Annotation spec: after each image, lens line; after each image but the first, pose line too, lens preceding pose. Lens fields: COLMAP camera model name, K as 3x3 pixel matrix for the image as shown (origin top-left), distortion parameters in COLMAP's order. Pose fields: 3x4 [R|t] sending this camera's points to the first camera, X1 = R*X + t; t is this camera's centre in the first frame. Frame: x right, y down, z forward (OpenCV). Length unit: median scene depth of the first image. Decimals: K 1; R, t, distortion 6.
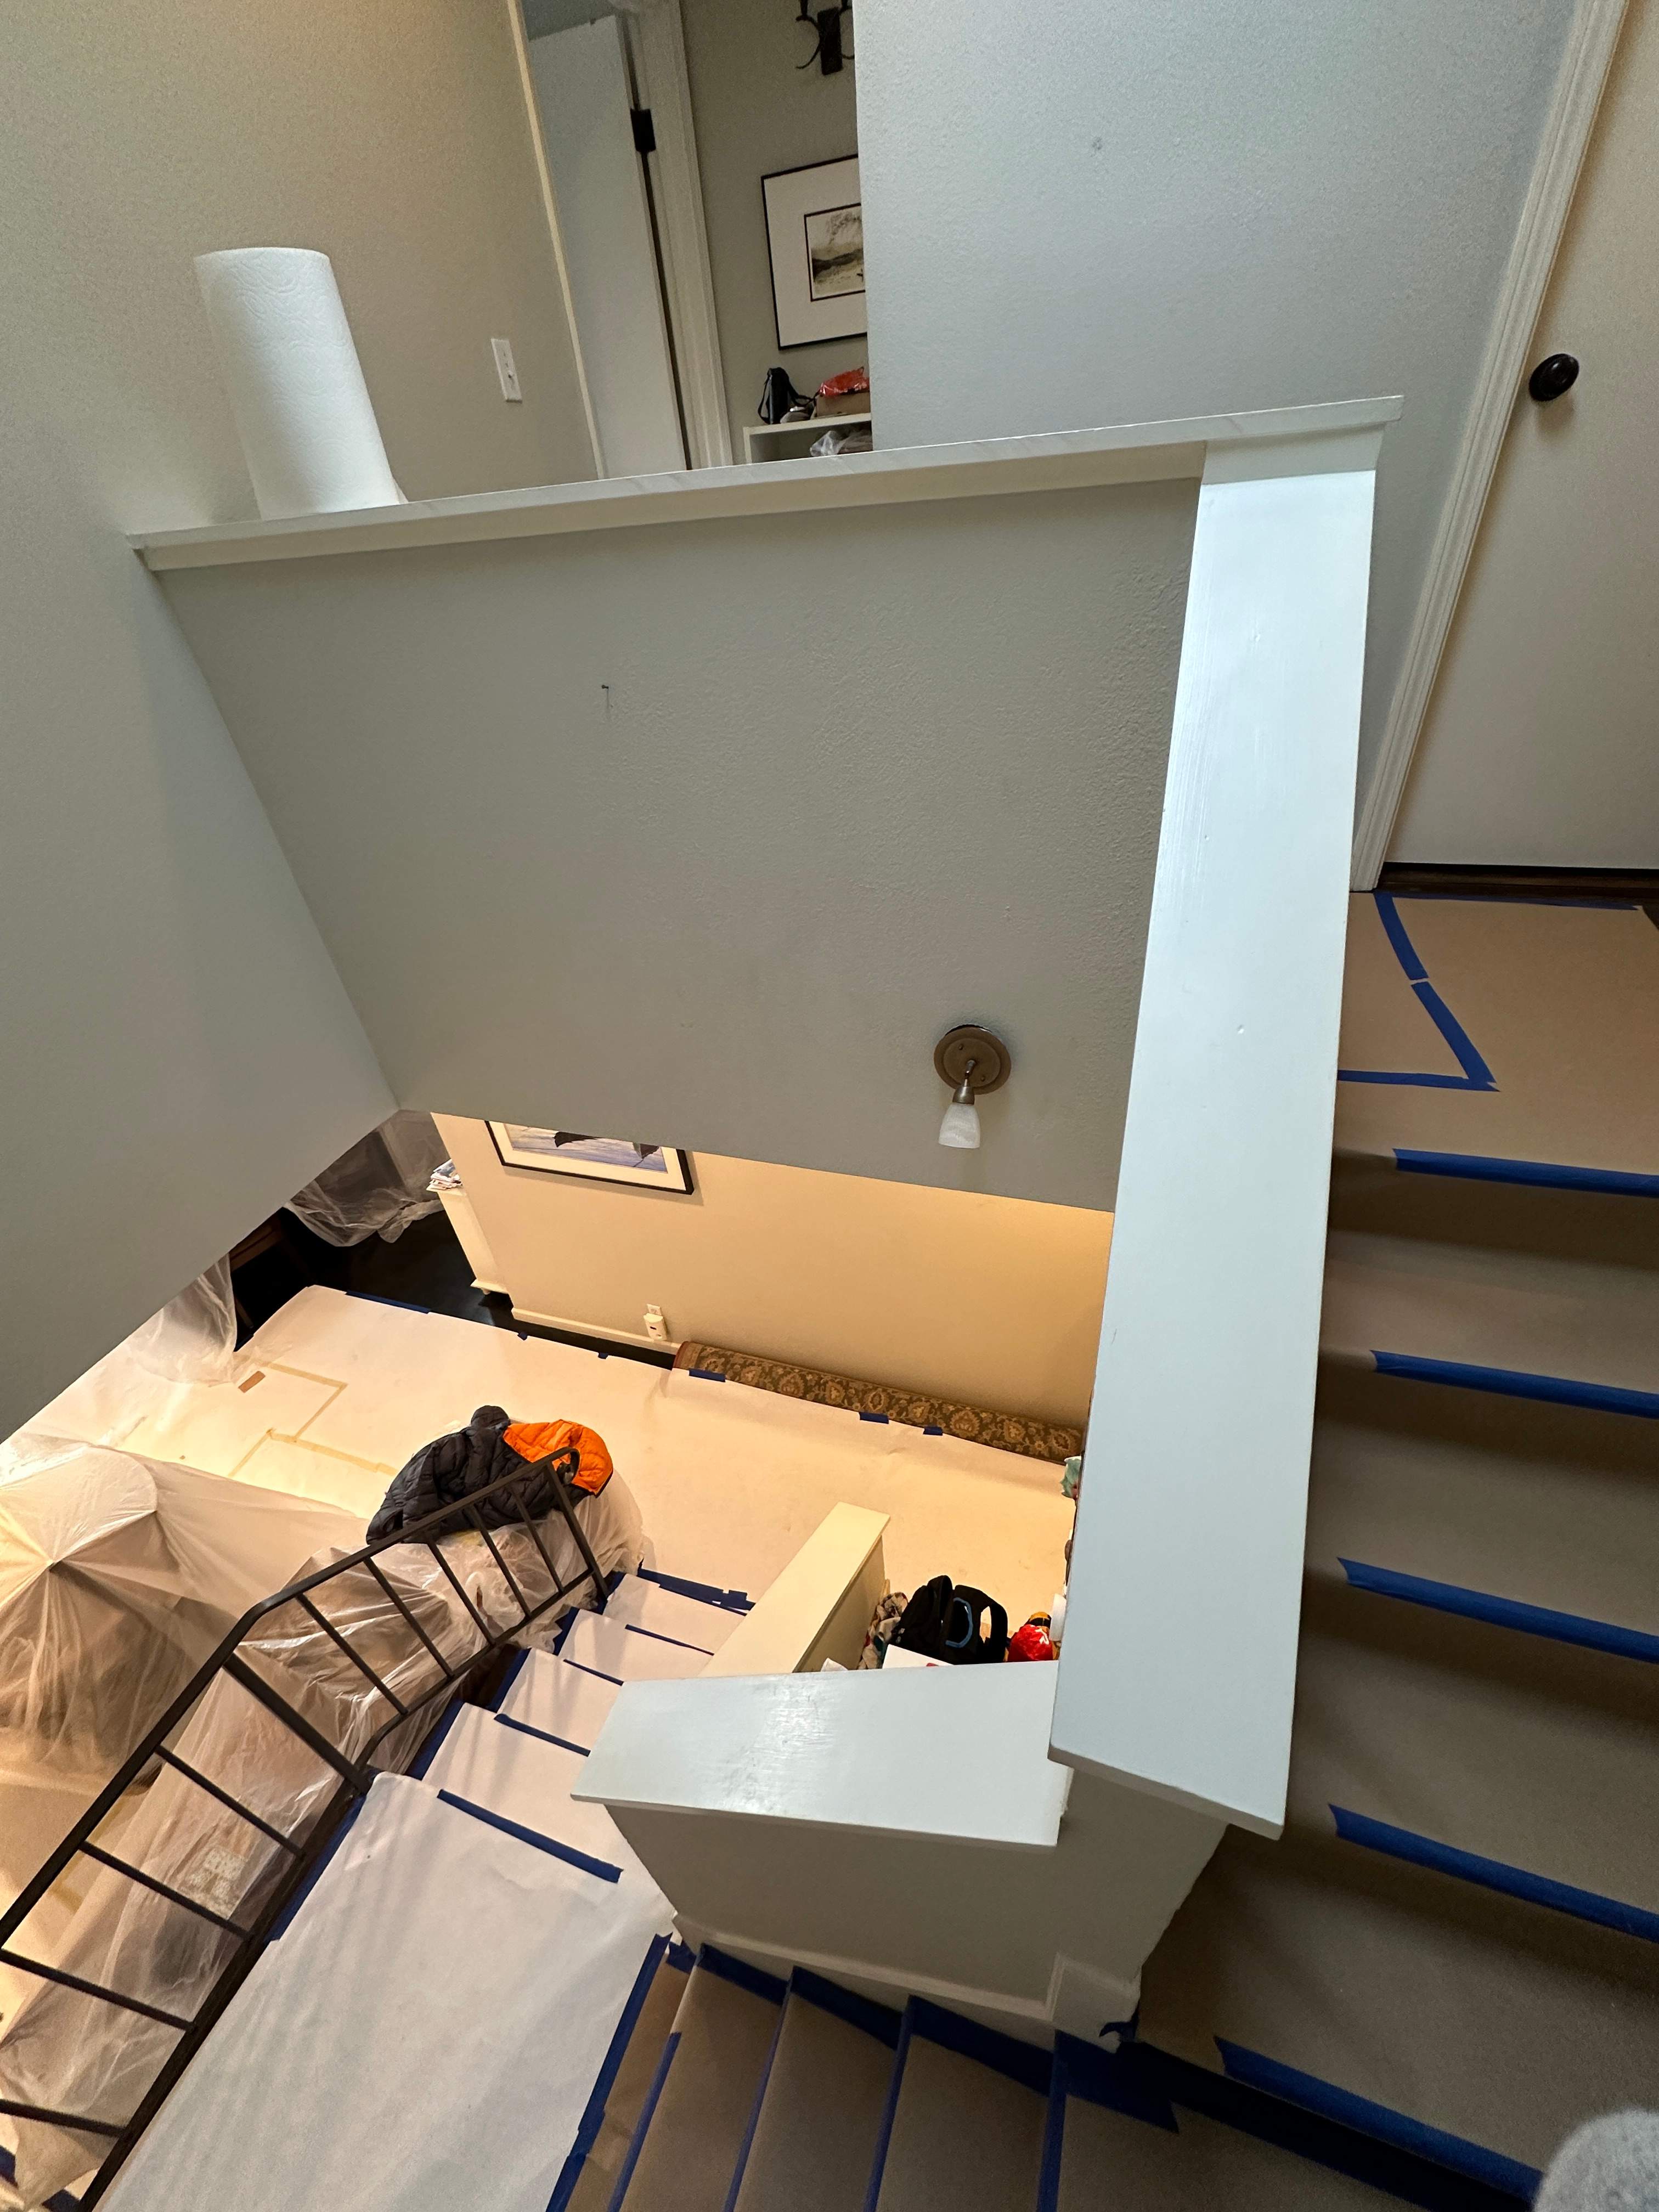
lens RADIAL K [[874.1, 0, 829.5], [0, 874.1, 1106.0], [0, 0, 1]] dist [-0.000224, -0.000915]
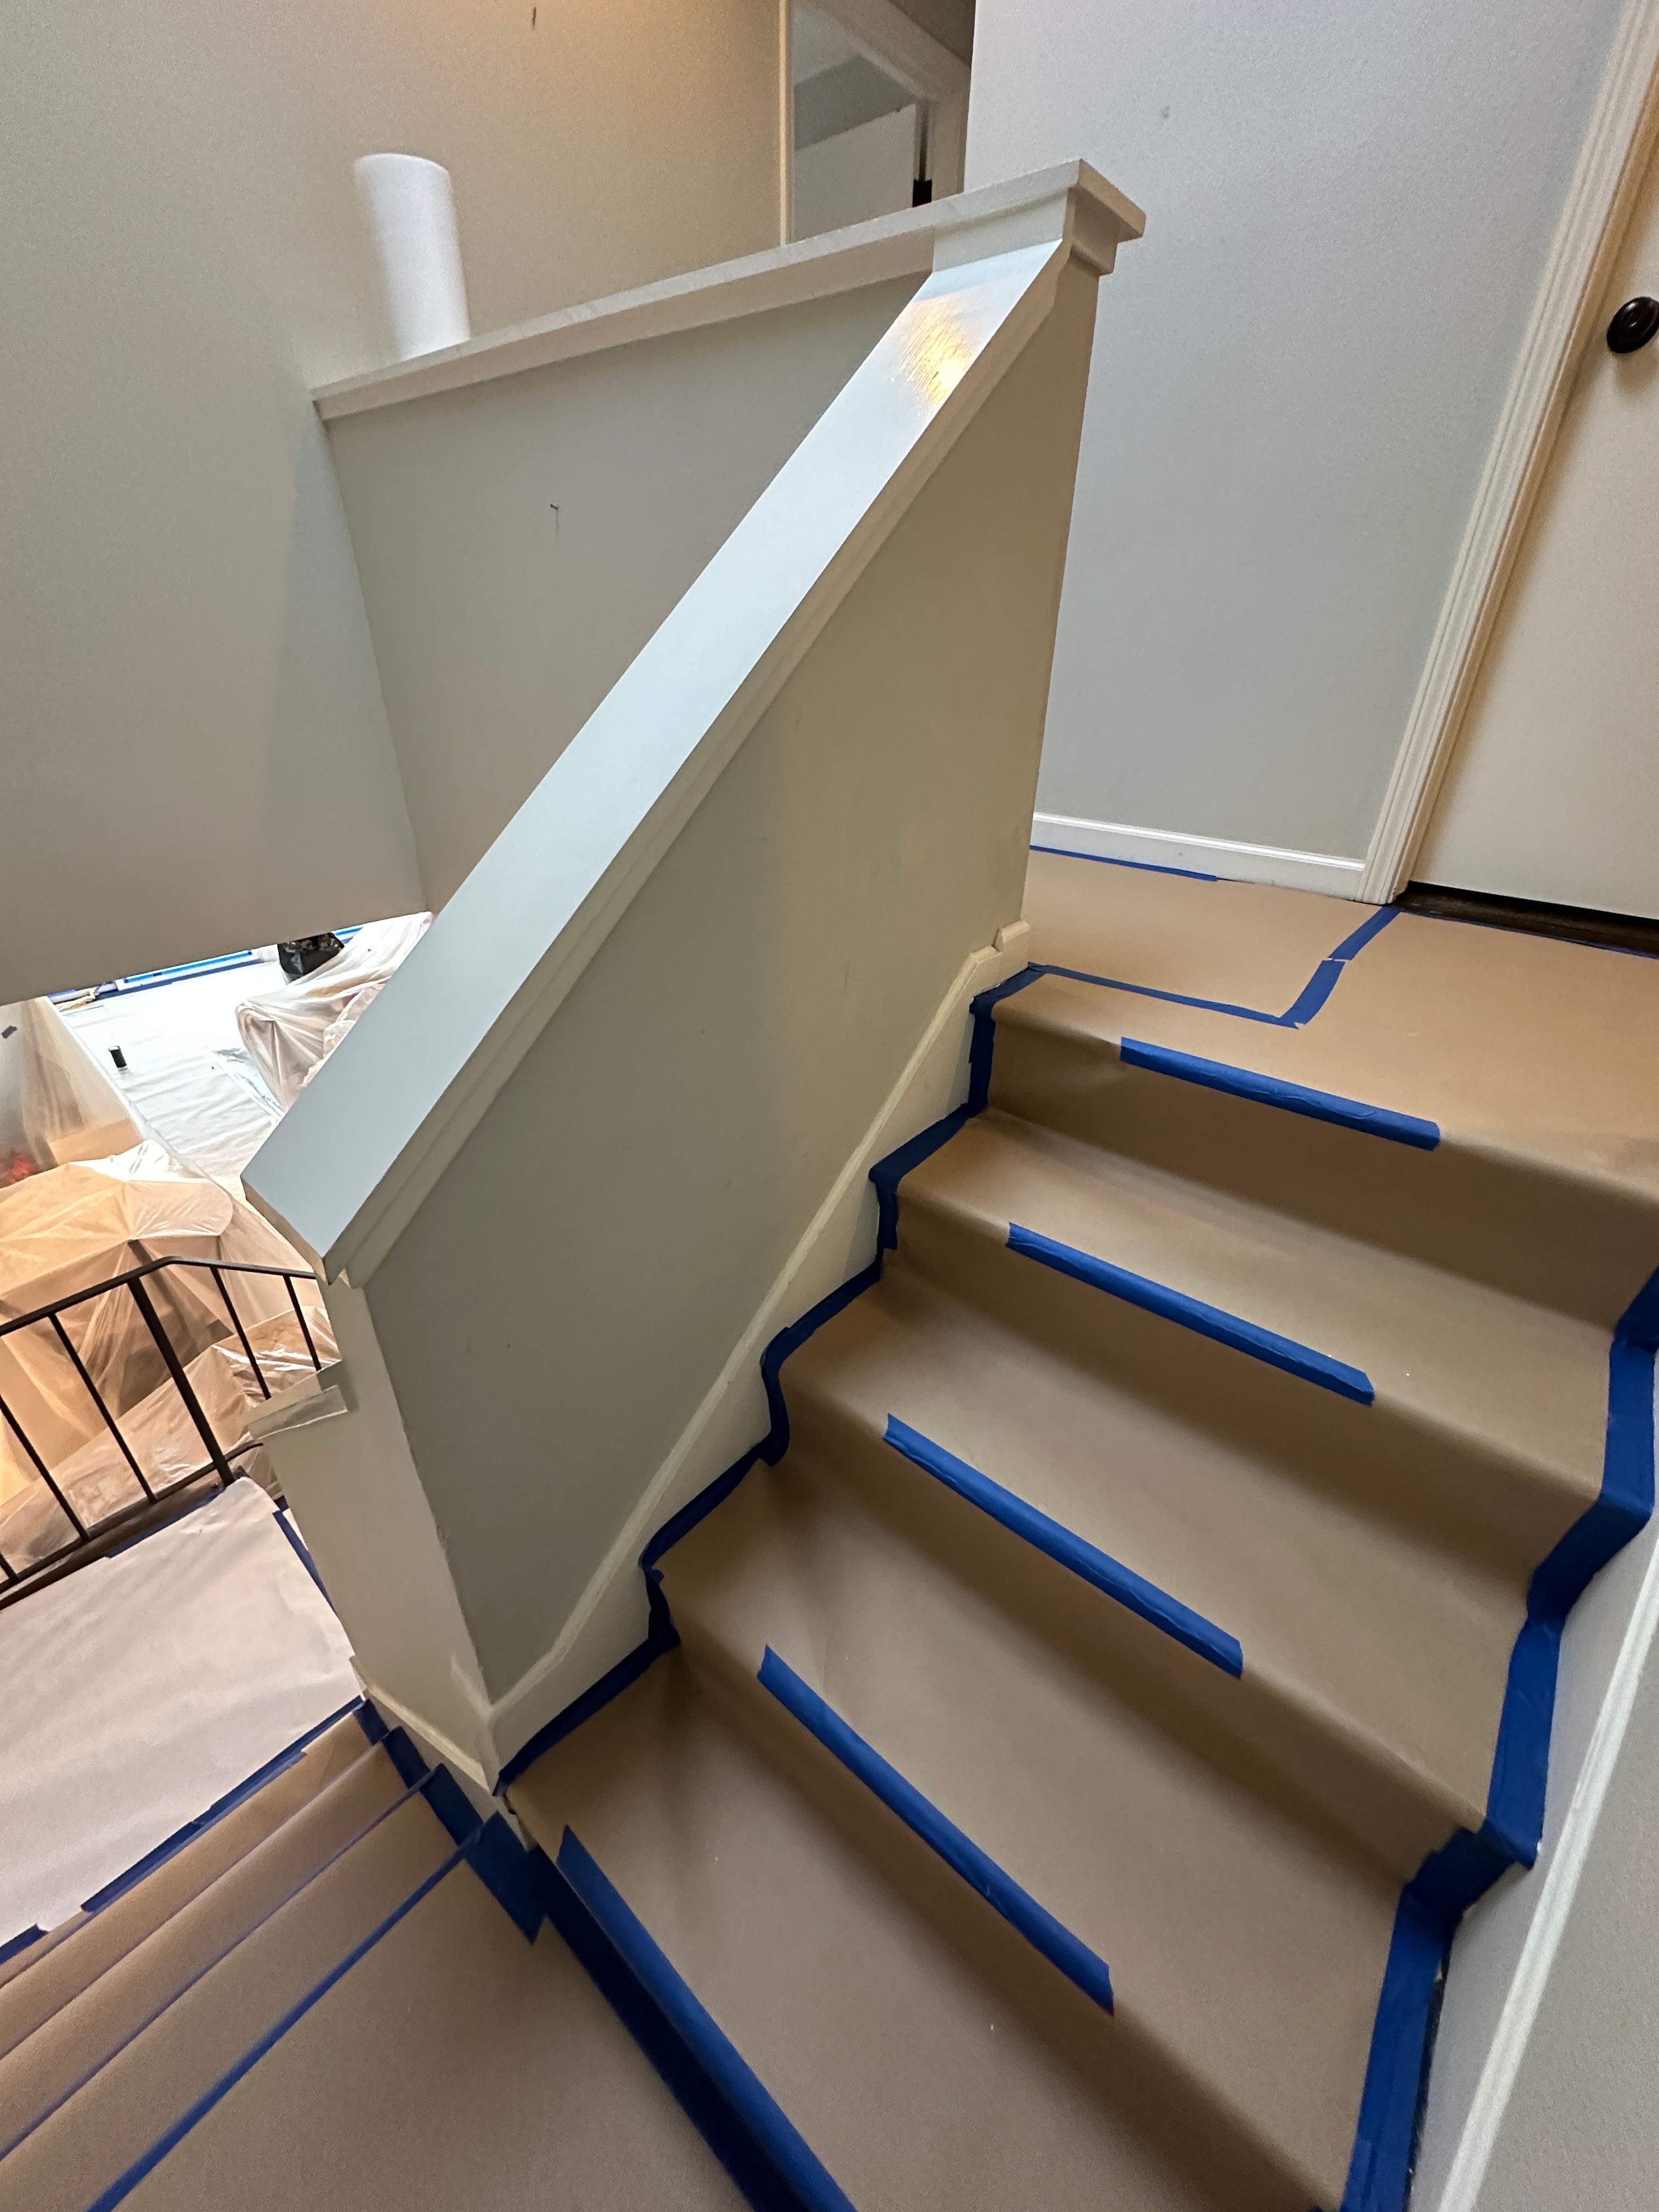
lens RADIAL K [[876.5, 0, 829.5], [0, 876.5, 1106.0], [0, 0, 1]] dist [-0.003135, -0.000284]
pose [[0.923933, 0.265150, -0.275759, 0.467974], [-0.291558, 0.954741, -0.058857, 0.191611], [0.247672, 0.134780, 0.959423, 0.045437]]
